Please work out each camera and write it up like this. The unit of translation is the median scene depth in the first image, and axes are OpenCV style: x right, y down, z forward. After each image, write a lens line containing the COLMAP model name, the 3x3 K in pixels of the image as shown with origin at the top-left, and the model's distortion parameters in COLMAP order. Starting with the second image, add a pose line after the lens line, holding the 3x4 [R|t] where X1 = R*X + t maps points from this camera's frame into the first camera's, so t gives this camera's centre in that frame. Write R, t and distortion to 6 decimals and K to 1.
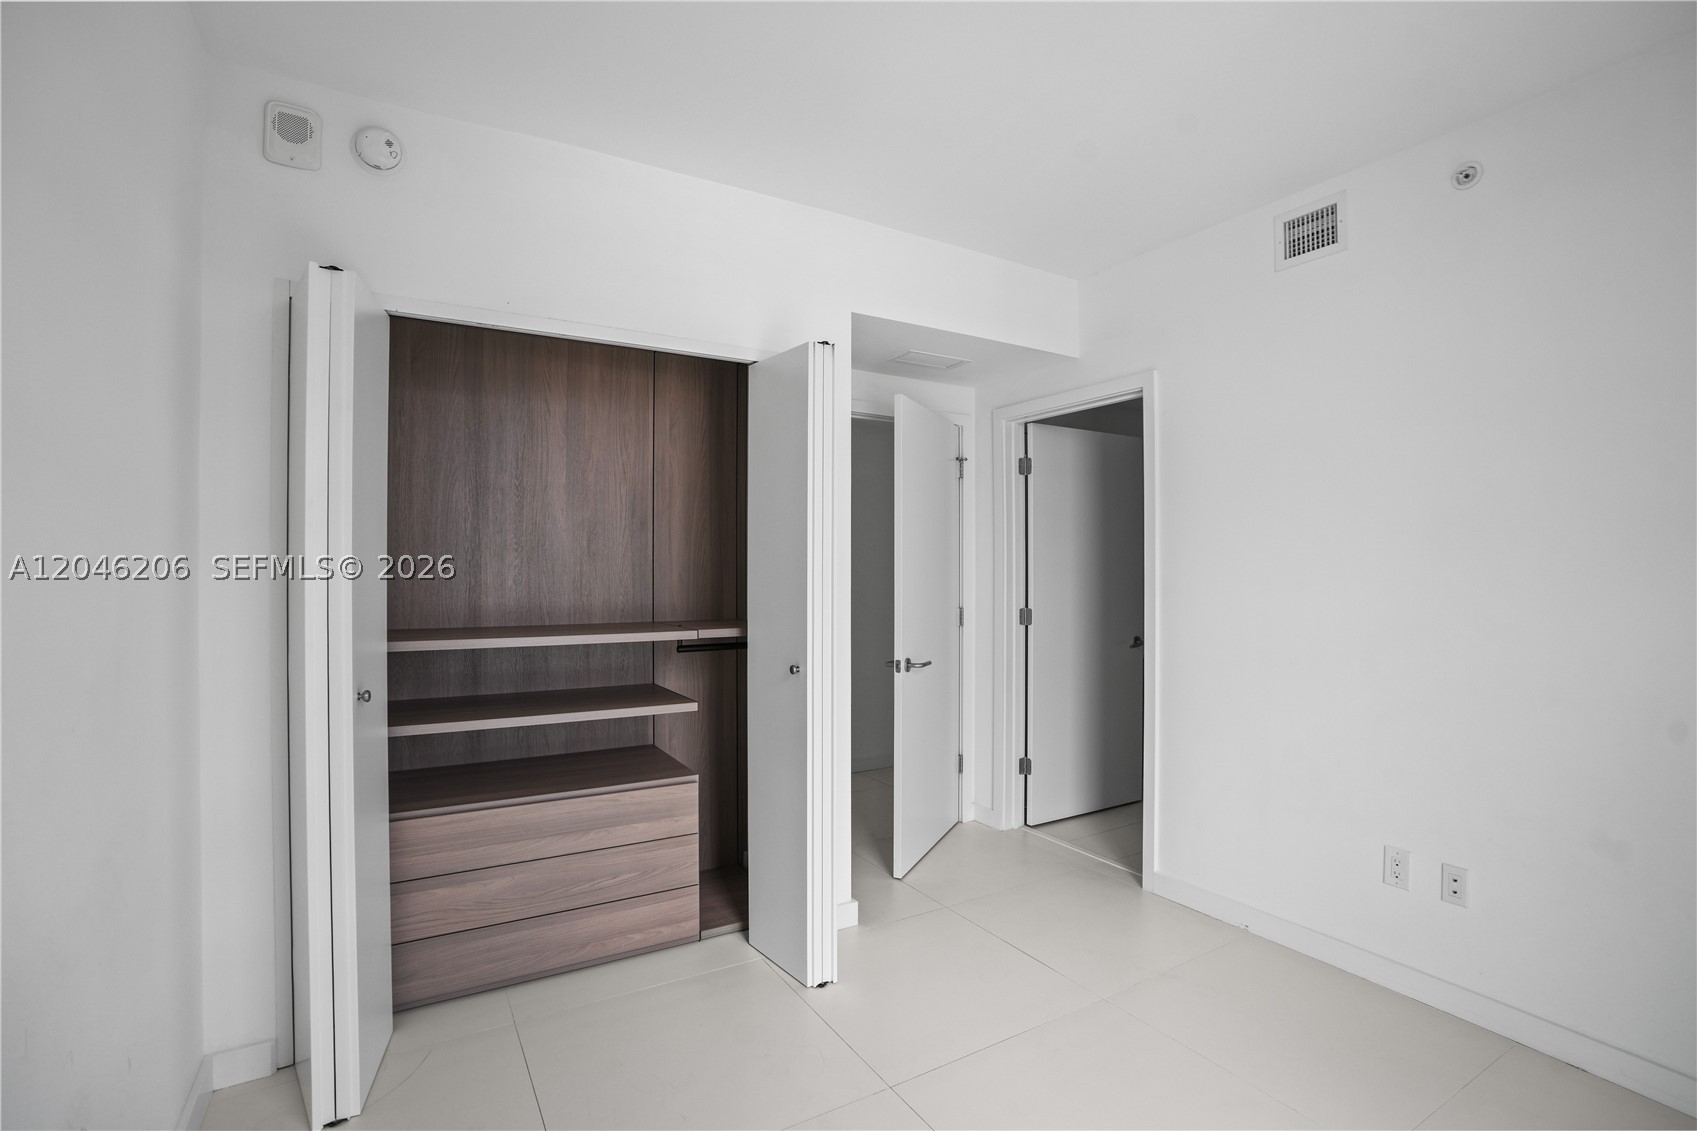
lens RADIAL K [[799.4, 0, 860.6], [0, 799.4, 554.9], [0, 0, 1]] dist [-0.070158, 0.029758]
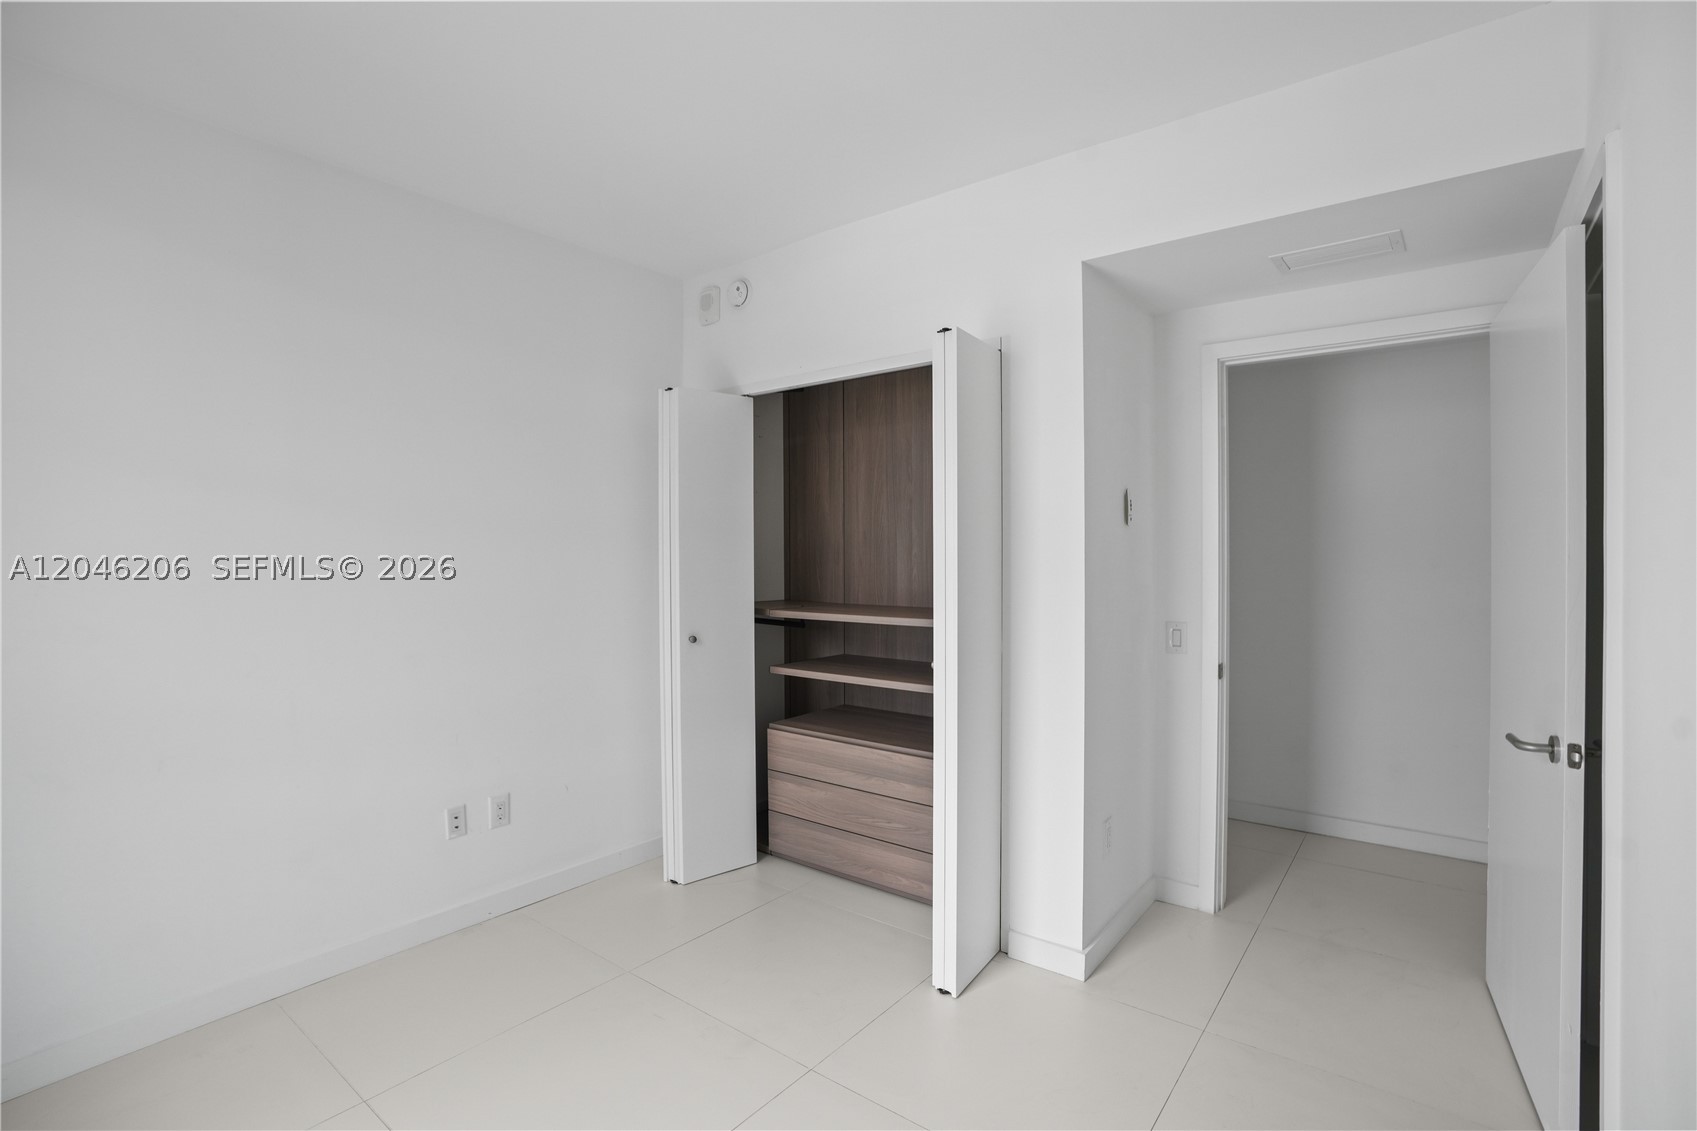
lens RADIAL K [[799.4, 0, 860.6], [0, 799.4, 554.9], [0, 0, 1]] dist [-0.070158, 0.029758]
pose [[0.338217, -0.005834, -0.941050, 0.848307], [0.022088, 0.999755, 0.001740, 0.005020], [0.940809, -0.021375, 0.338263, 0.600246]]
